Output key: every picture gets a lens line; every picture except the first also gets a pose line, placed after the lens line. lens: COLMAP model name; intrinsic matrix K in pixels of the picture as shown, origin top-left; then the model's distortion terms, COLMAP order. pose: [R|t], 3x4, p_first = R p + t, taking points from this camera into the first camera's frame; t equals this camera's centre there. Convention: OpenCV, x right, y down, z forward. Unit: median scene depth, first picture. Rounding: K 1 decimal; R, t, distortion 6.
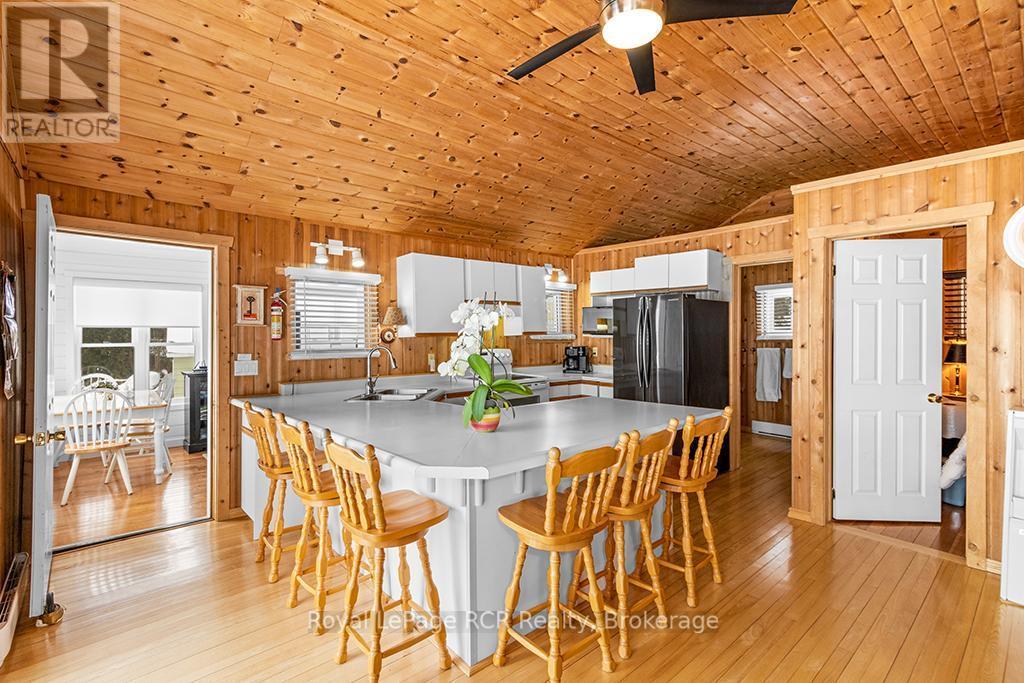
lens RADIAL K [[484.8, 0, 512.0], [0, 484.8, 341.5], [0, 0, 1]] dist [0.002661, 0.000781]
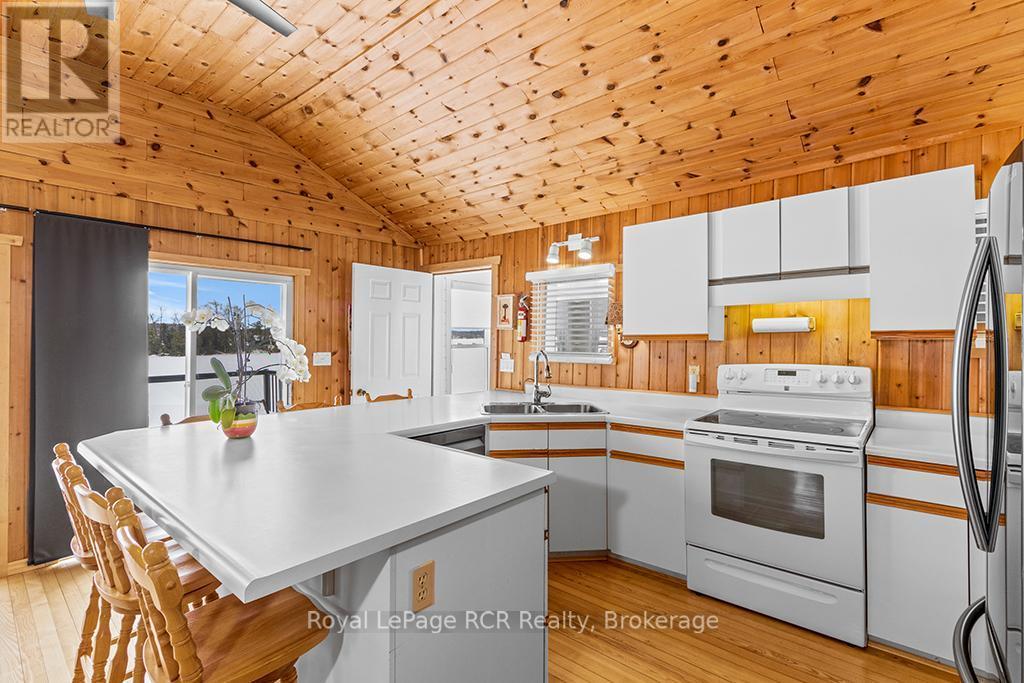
lens RADIAL K [[483.2, 0, 517.0], [0, 483.2, 335.9], [0, 0, 1]] dist [0.002754, 0.000826]
pose [[0.133756, 0.000199, -0.991014, 0.586601], [-0.006352, 0.999980, -0.000656, -0.015142], [0.990994, 0.006382, 0.133755, 0.840150]]
